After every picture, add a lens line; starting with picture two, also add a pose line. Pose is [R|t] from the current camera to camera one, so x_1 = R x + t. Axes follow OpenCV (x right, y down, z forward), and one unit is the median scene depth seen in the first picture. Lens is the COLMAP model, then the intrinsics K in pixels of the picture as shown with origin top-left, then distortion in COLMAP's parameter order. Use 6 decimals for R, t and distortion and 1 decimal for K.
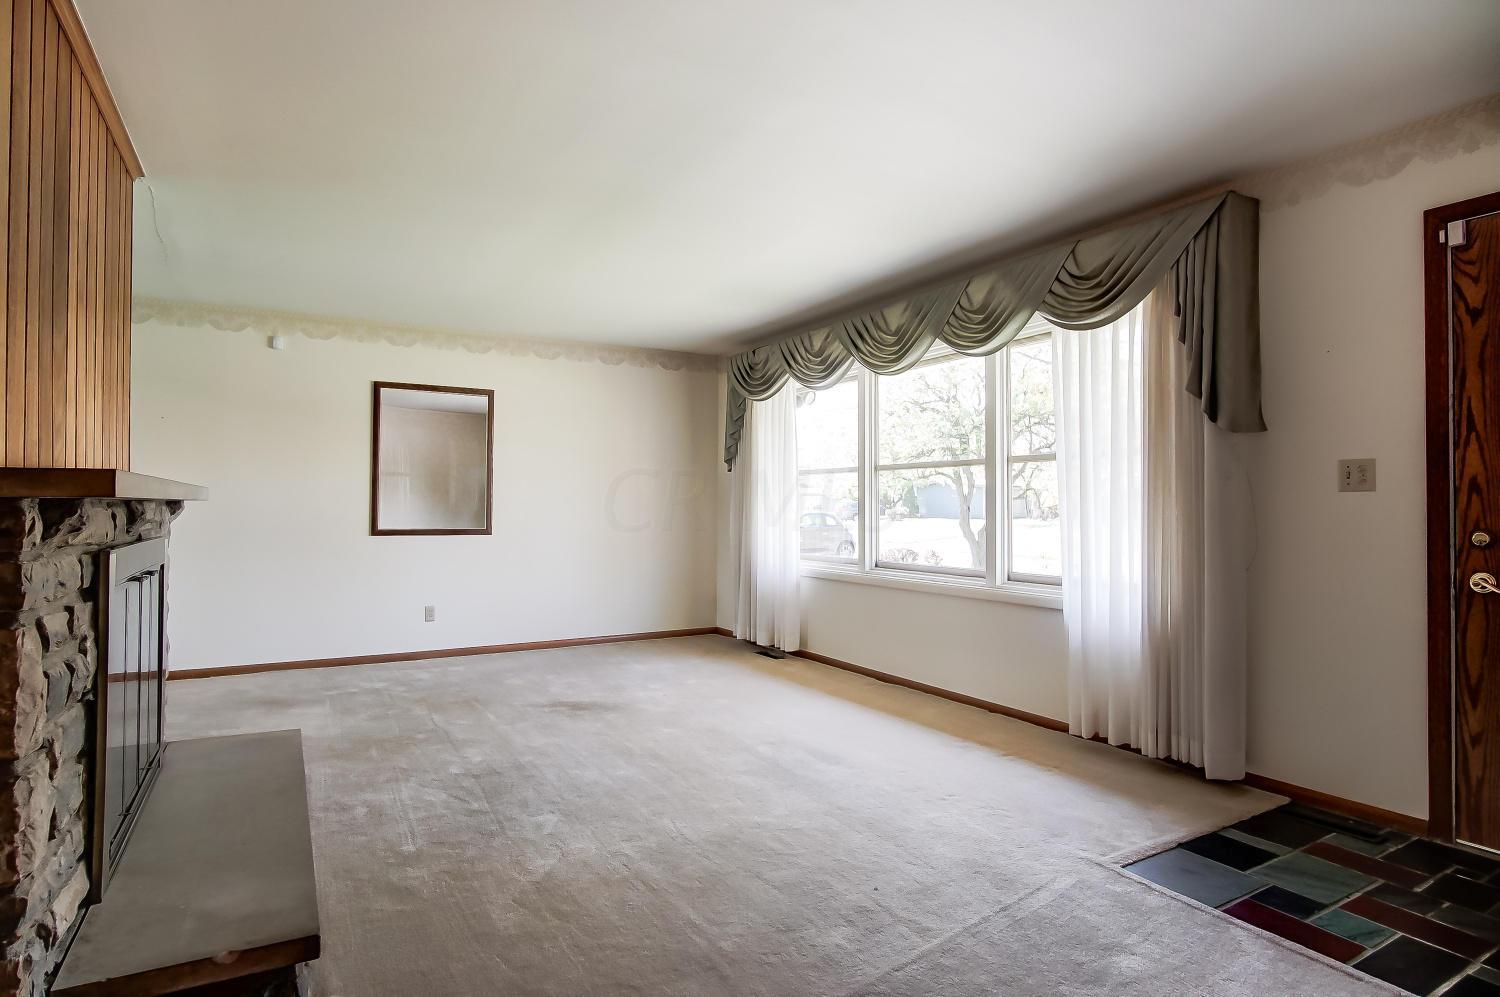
lens RADIAL K [[794.9, 0, 750.0], [0, 794.9, 498.5], [0, 0, 1]] dist [0.003113, 0.000620]
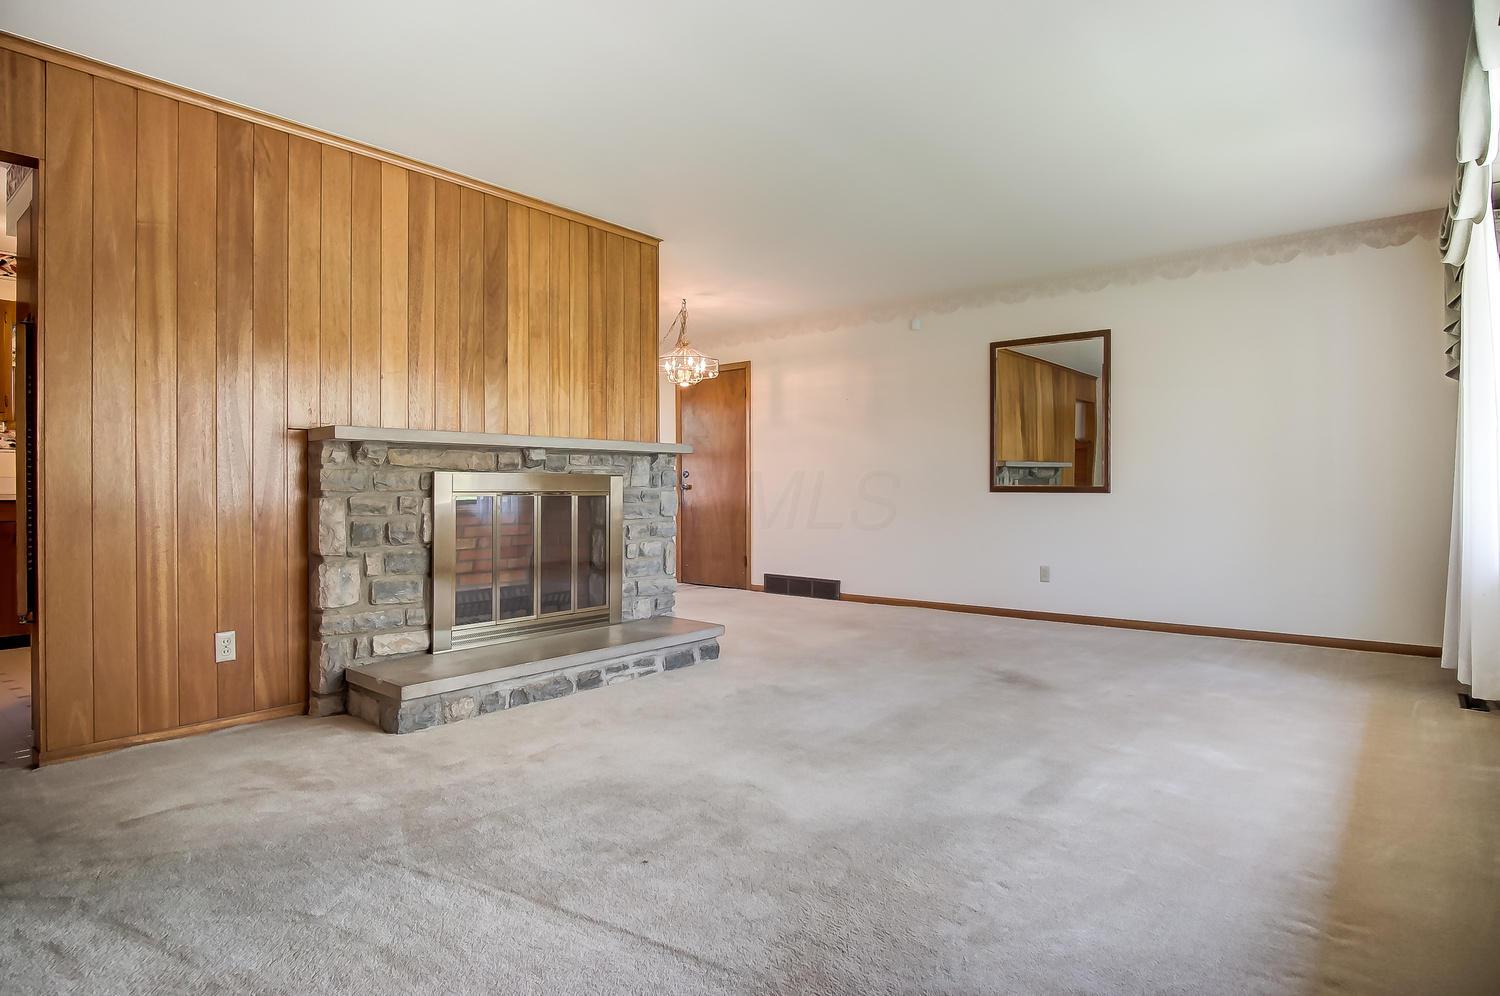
lens RADIAL K [[815.9, 0, 731.4], [0, 815.9, 487.7], [0, 0, 1]] dist [-0.022072, 0.001056]
pose [[0.342343, -0.003709, -0.939568, 0.402148], [0.012797, 0.999918, 0.000716, 0.035433], [0.939488, -0.012269, 0.342362, 0.314603]]
